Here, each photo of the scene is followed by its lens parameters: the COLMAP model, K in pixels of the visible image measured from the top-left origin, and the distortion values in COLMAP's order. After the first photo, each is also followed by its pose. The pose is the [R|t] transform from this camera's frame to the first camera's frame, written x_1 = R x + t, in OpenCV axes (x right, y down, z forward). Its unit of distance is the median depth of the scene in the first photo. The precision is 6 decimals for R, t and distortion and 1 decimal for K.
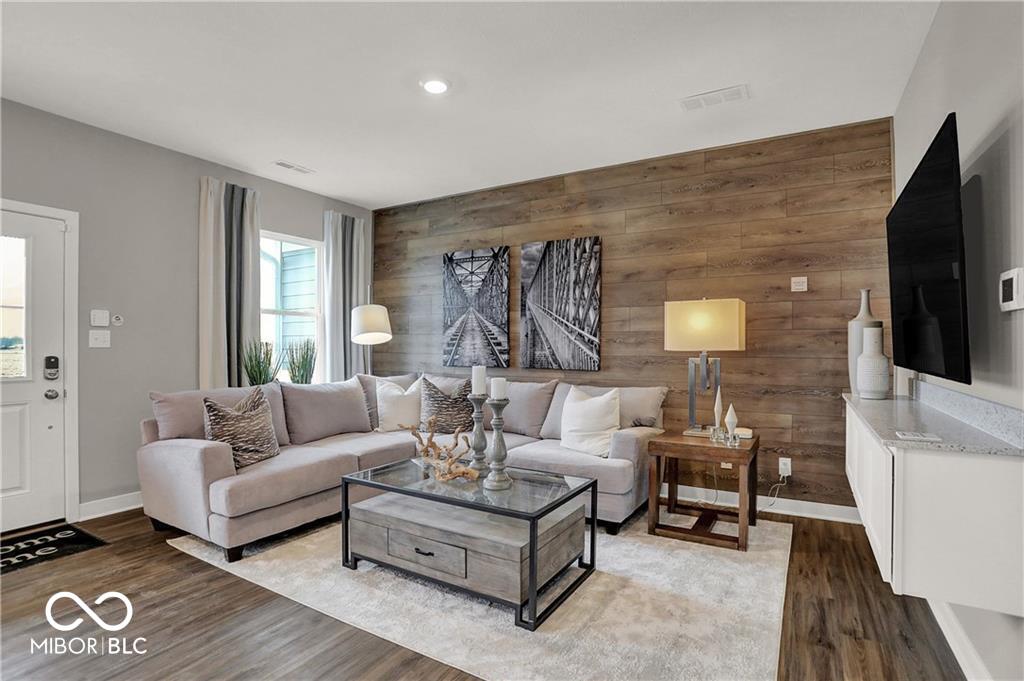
lens RADIAL K [[502.2, 0, 511.6], [0, 502.2, 344.6], [0, 0, 1]] dist [-0.061550, 0.018919]
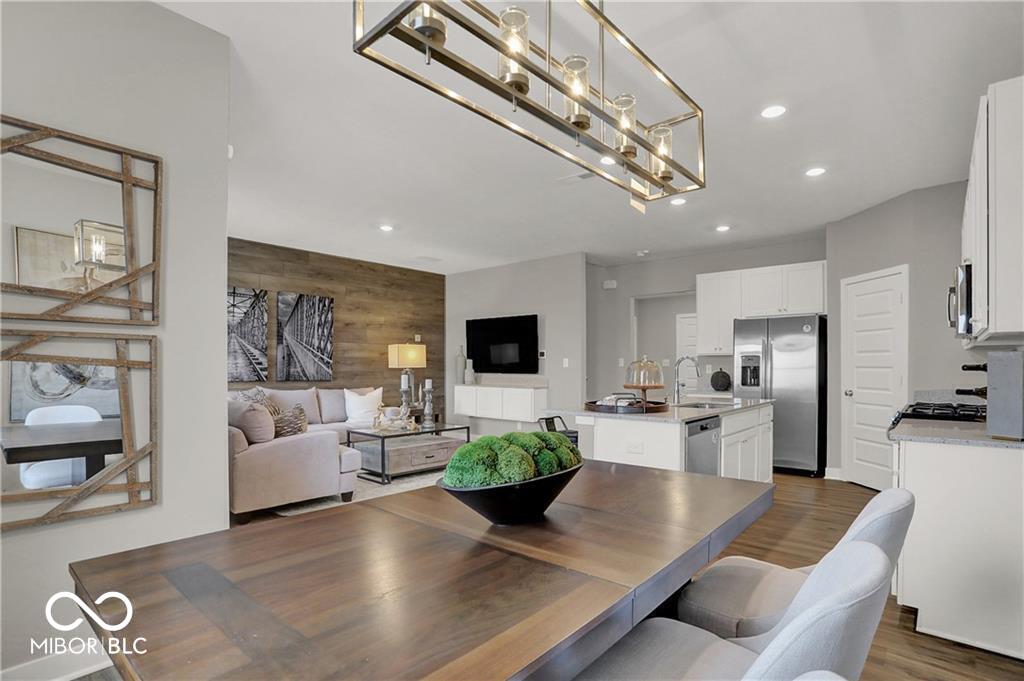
lens RADIAL K [[502.2, 0, 513.8], [0, 502.2, 368.8], [0, 0, 1]] dist [-0.061550, 0.018919]
pose [[0.193942, -0.005073, 0.981000, -1.304571], [-0.005285, 0.999967, 0.006216, 0.001112], [-0.980999, -0.006390, 0.193908, 0.103470]]
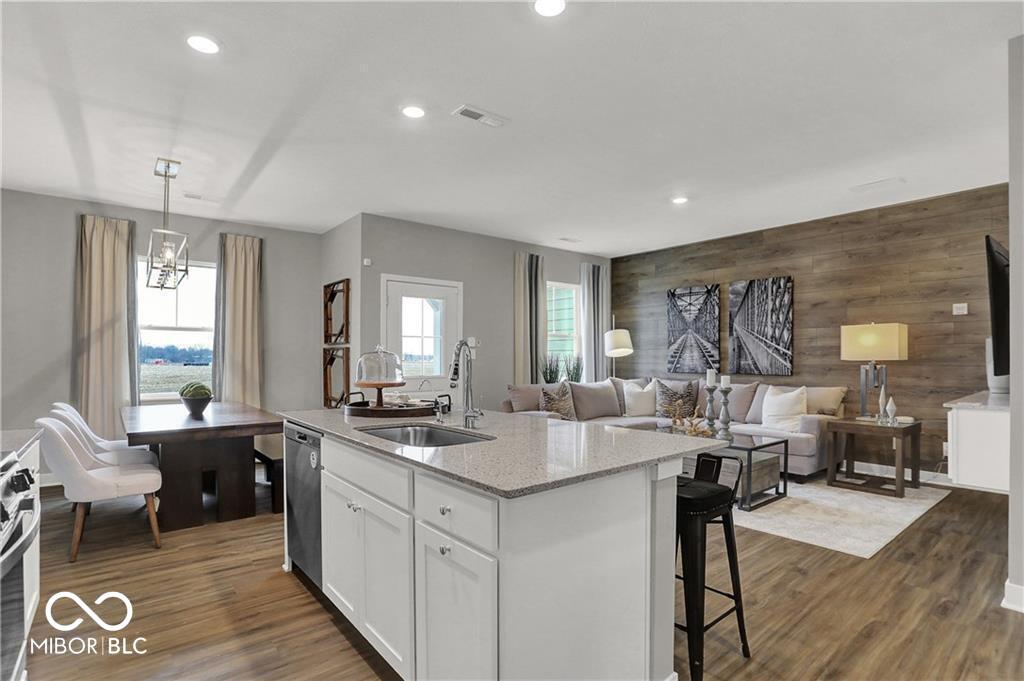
lens RADIAL K [[502.2, 0, 521.8], [0, 502.2, 360.6], [0, 0, 1]] dist [-0.061550, 0.018919]
pose [[0.943241, -0.001908, -0.332104, -0.070130], [0.004539, 0.999964, 0.007147, -0.000799], [0.332078, -0.008249, 0.943216, -0.498636]]
